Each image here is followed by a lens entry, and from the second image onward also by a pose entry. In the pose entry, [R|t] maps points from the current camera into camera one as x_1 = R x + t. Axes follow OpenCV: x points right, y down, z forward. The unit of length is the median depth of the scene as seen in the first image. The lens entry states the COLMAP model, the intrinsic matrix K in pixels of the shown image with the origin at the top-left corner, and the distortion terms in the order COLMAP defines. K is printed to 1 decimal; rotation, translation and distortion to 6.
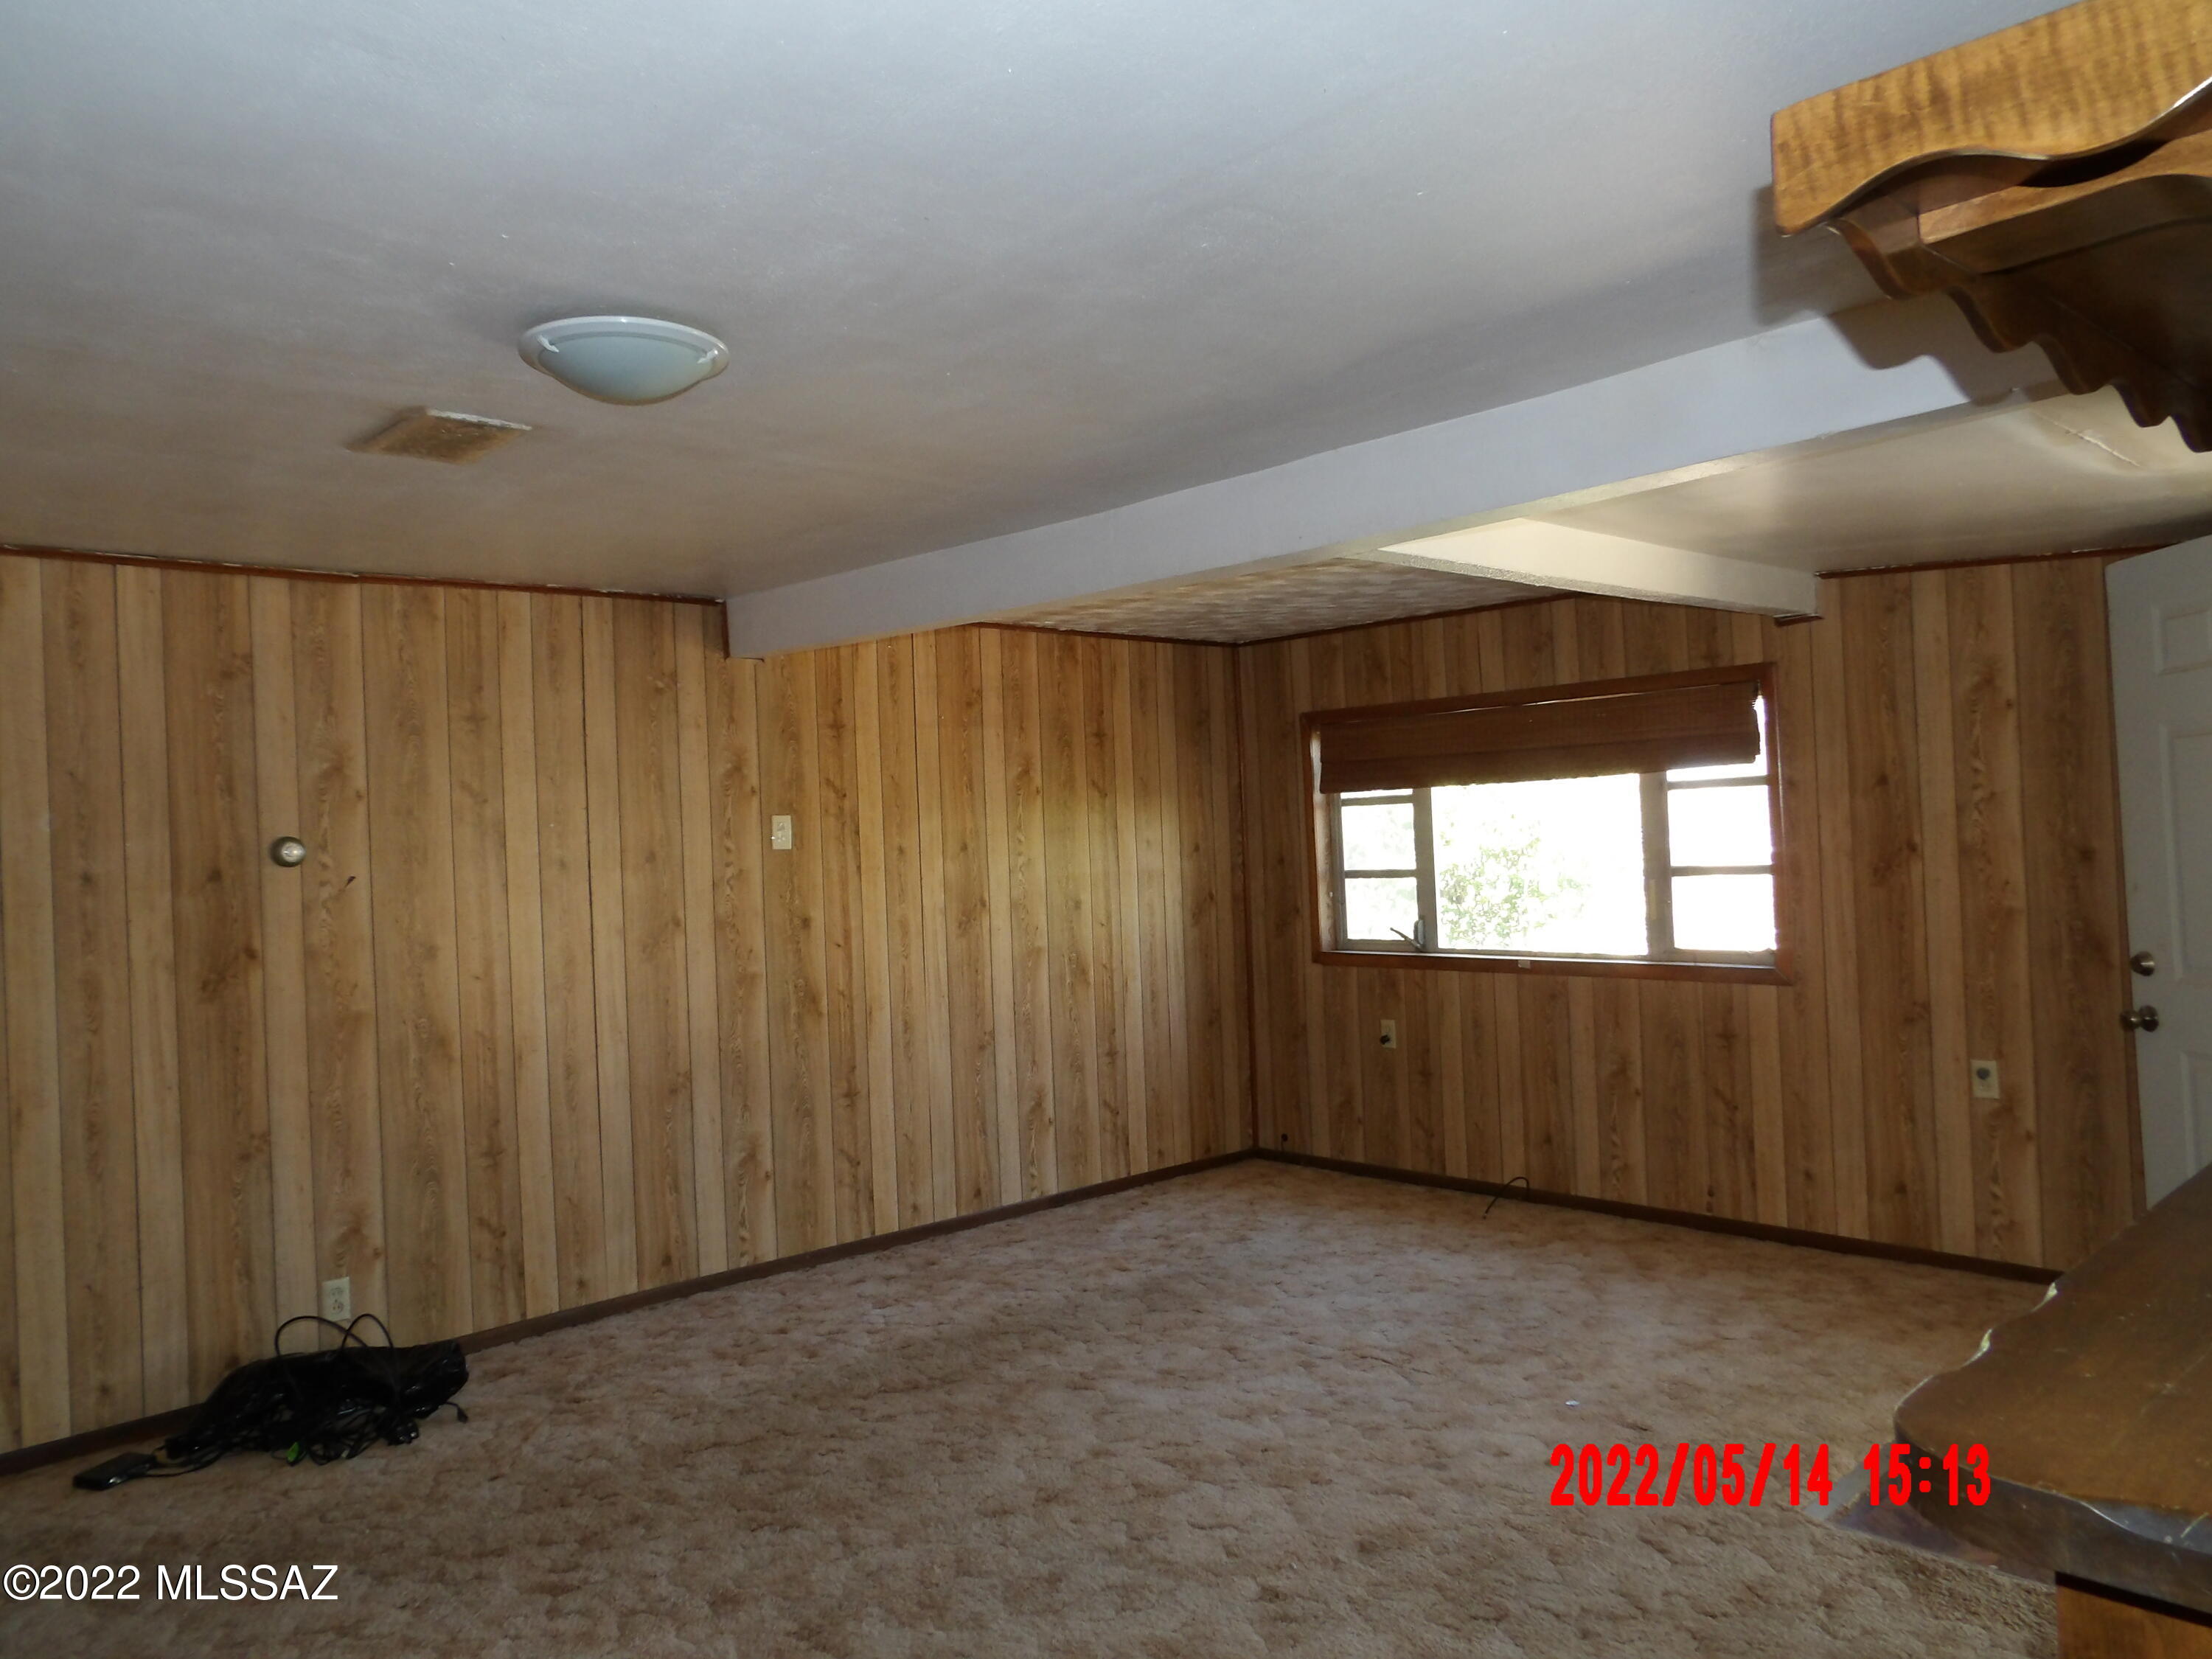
lens RADIAL K [[1550.9, 0, 1106.0], [0, 1550.9, 829.5], [0, 0, 1]] dist [-0.042347, 0.052121]
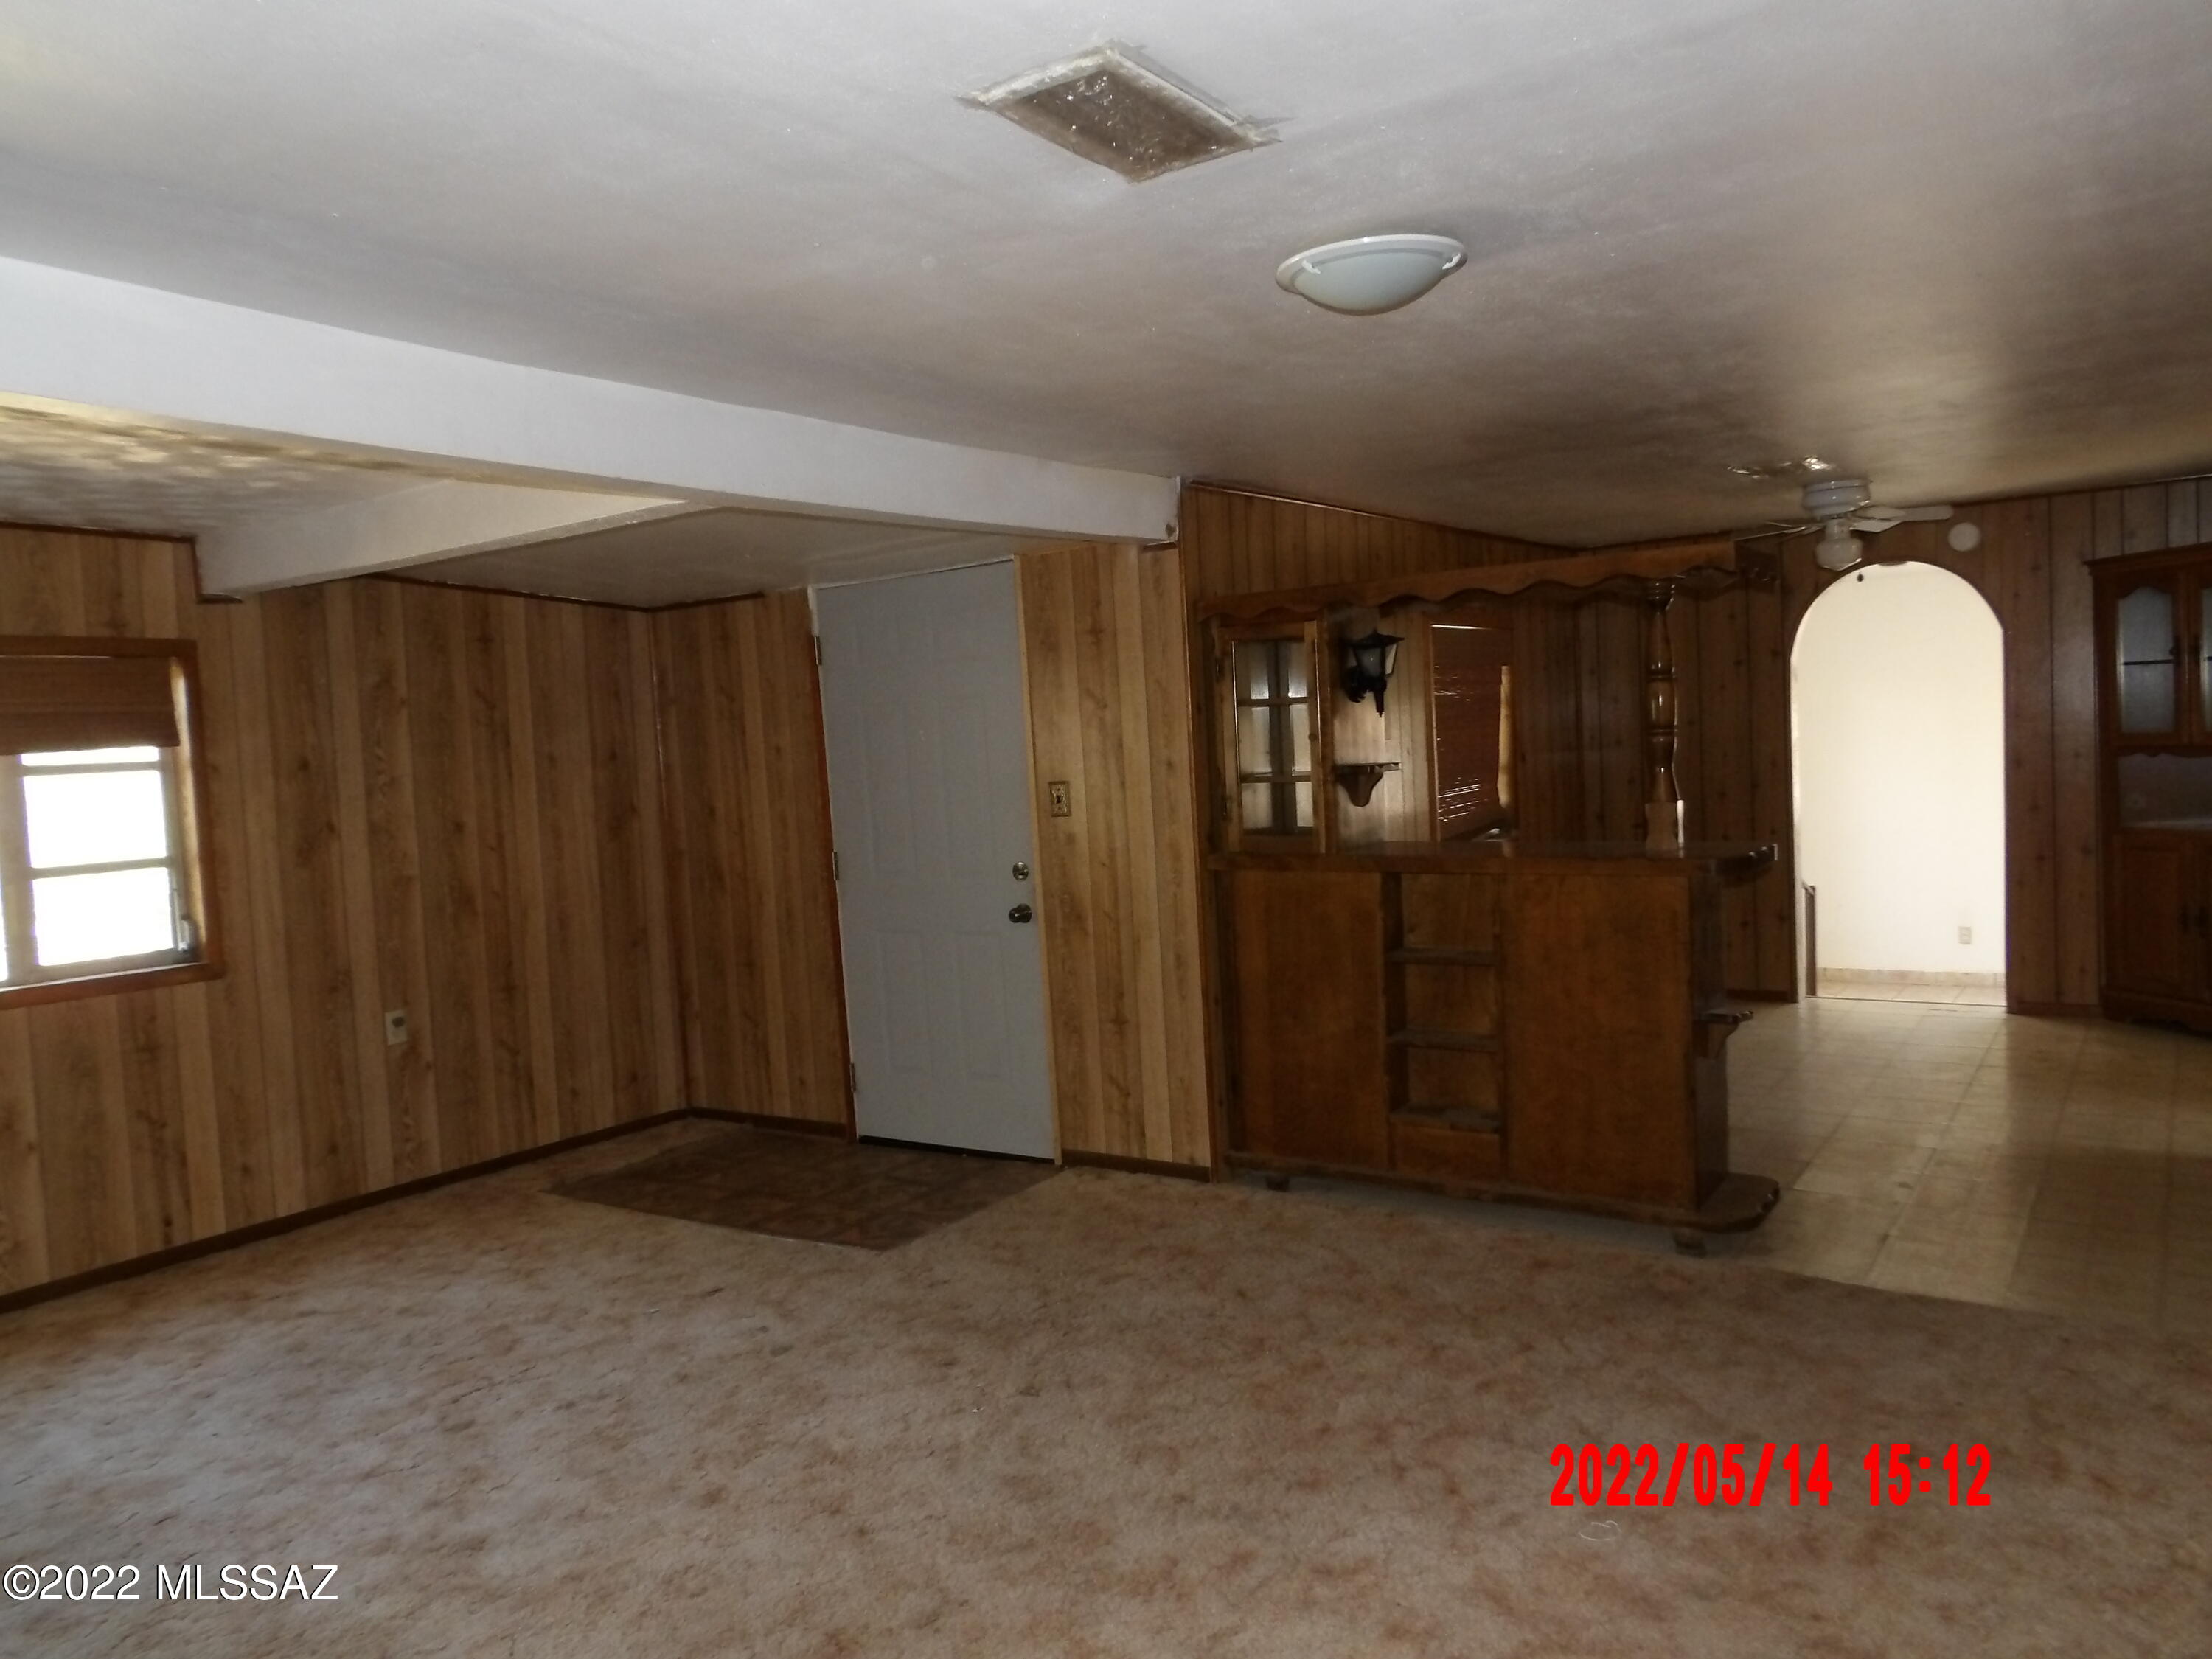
lens RADIAL K [[1550.9, 0, 1106.0], [0, 1550.9, 829.5], [0, 0, 1]] dist [-0.042347, 0.052121]
pose [[-0.205968, -0.005229, 0.978545, -0.658664], [0.055499, 0.998314, 0.017016, 0.024775], [-0.976984, 0.057814, -0.205331, 0.705817]]
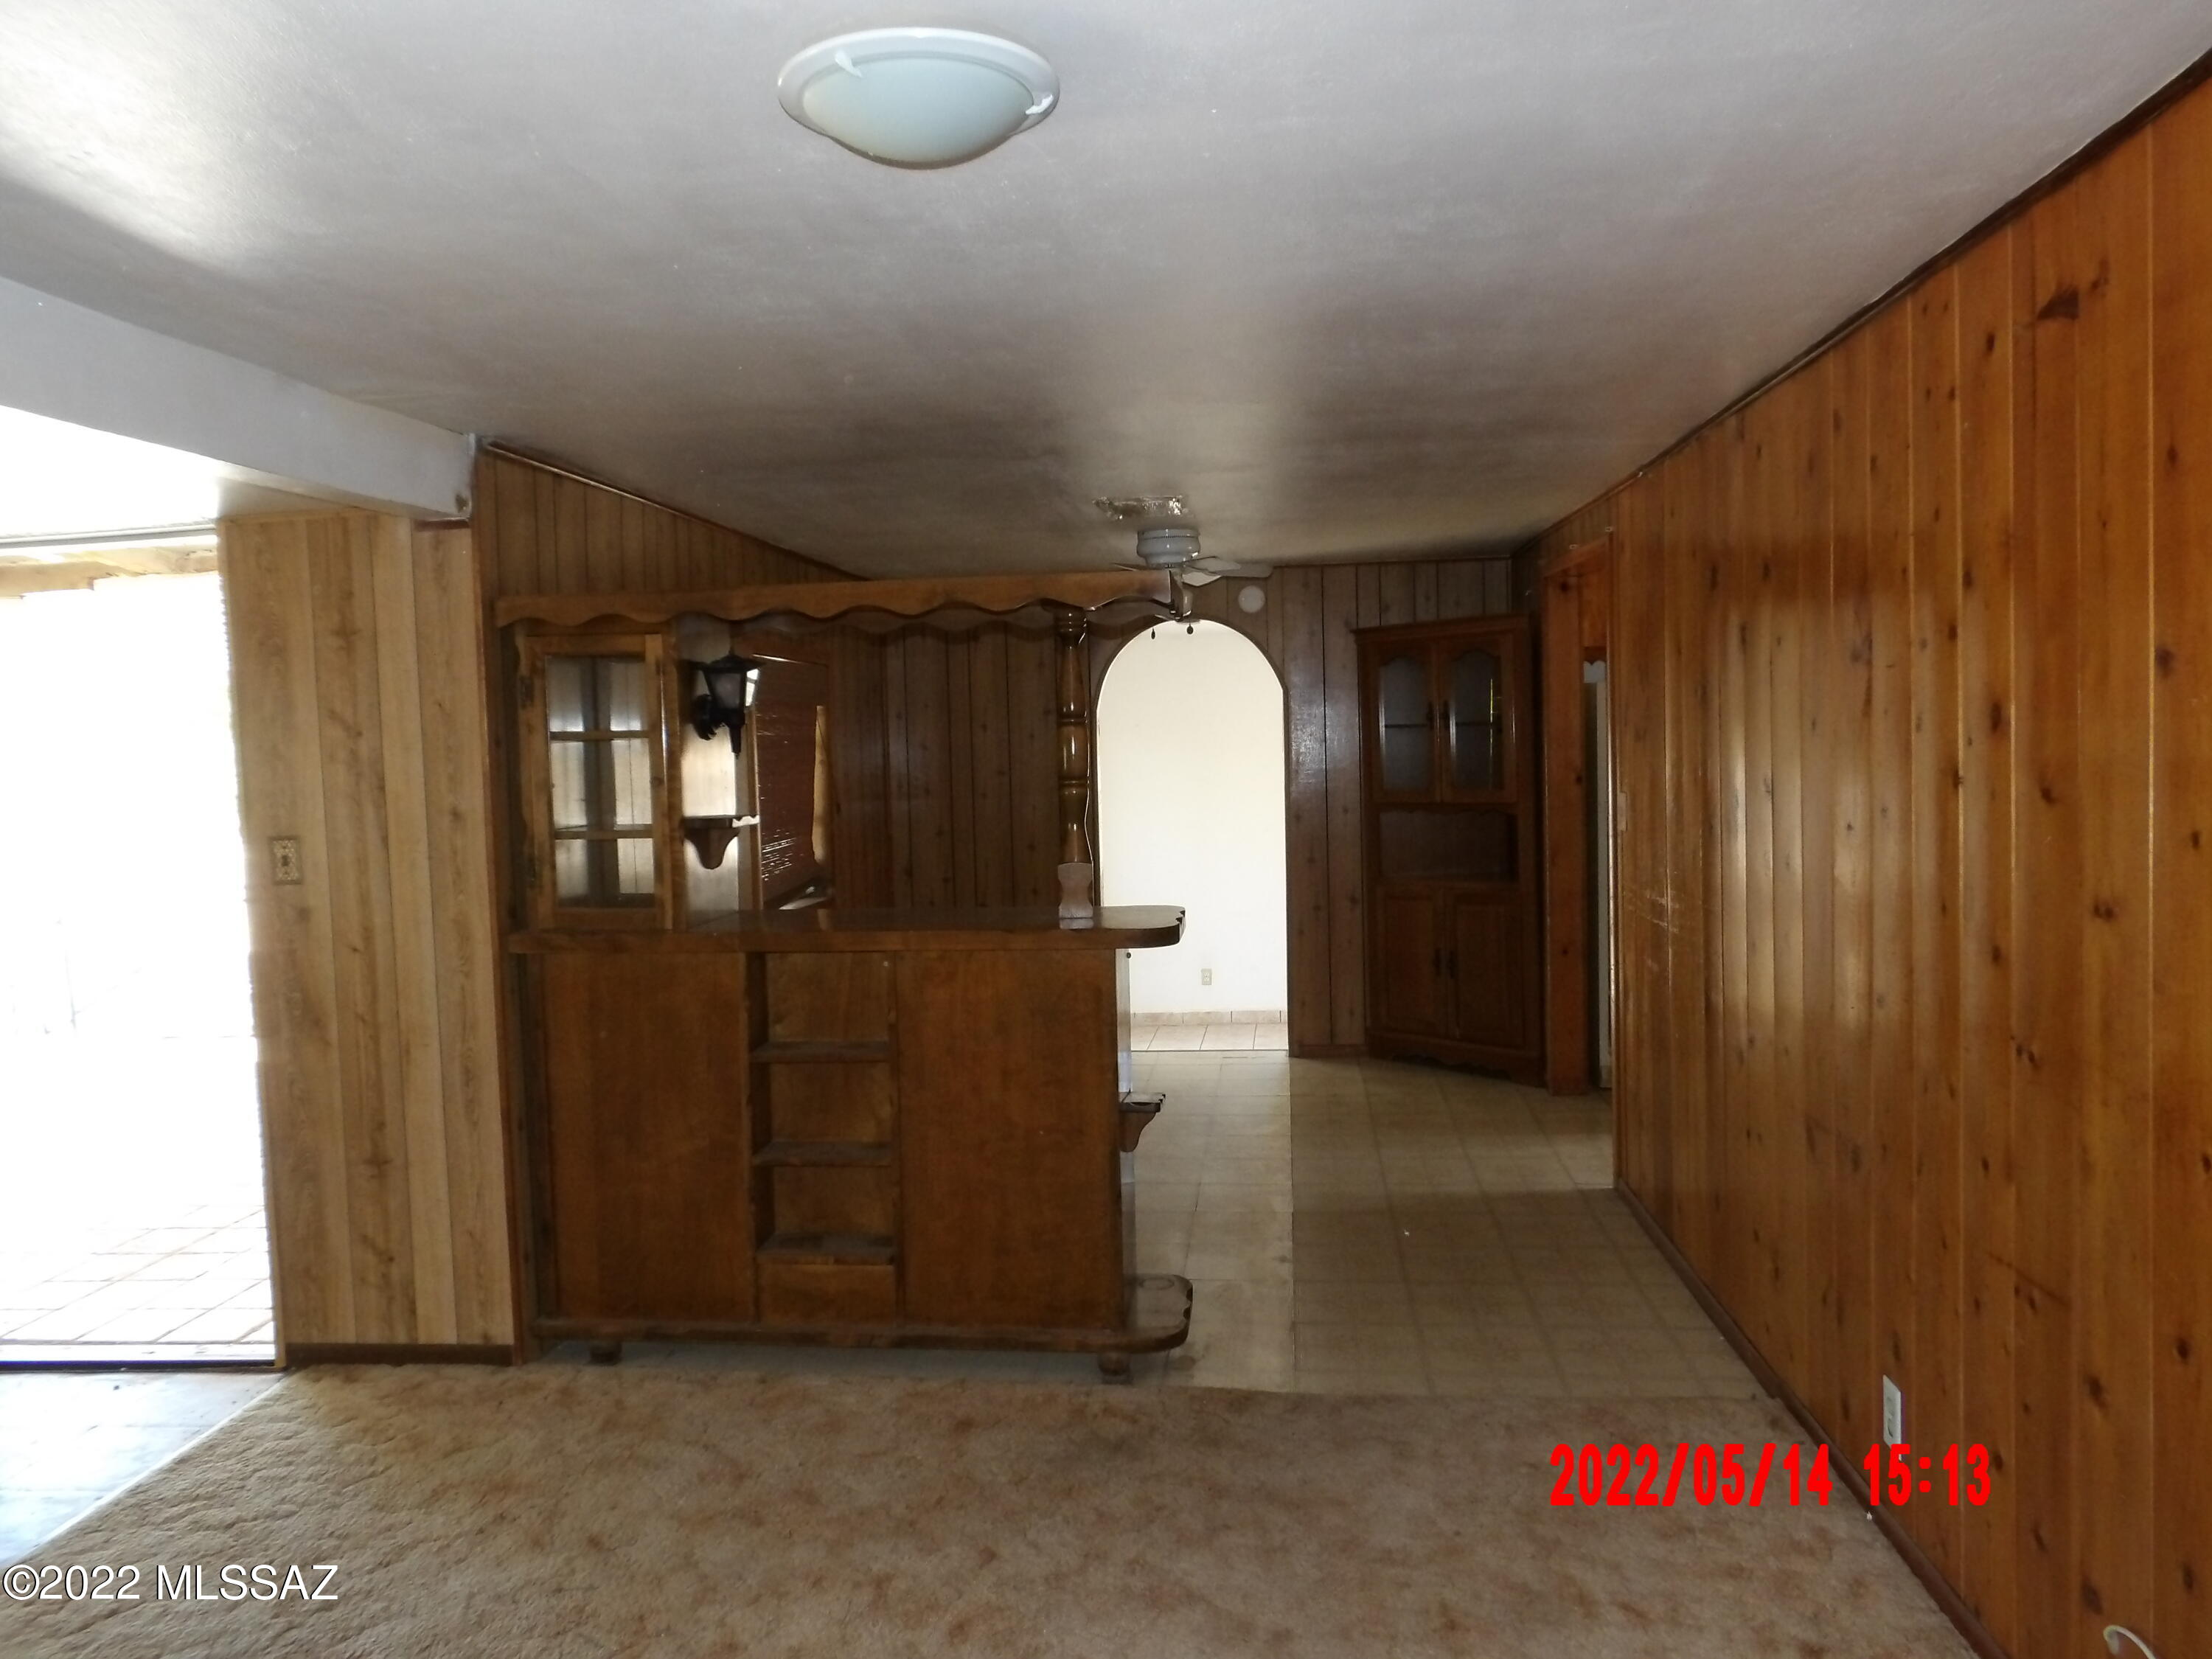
lens RADIAL K [[1550.9, 0, 1106.0], [0, 1550.9, 829.5], [0, 0, 1]] dist [-0.042347, 0.052121]
pose [[-0.649815, 0.021183, 0.759797, -0.548151], [0.049934, 0.998642, 0.014864, 0.018861], [-0.758450, 0.047598, -0.649991, 0.705430]]
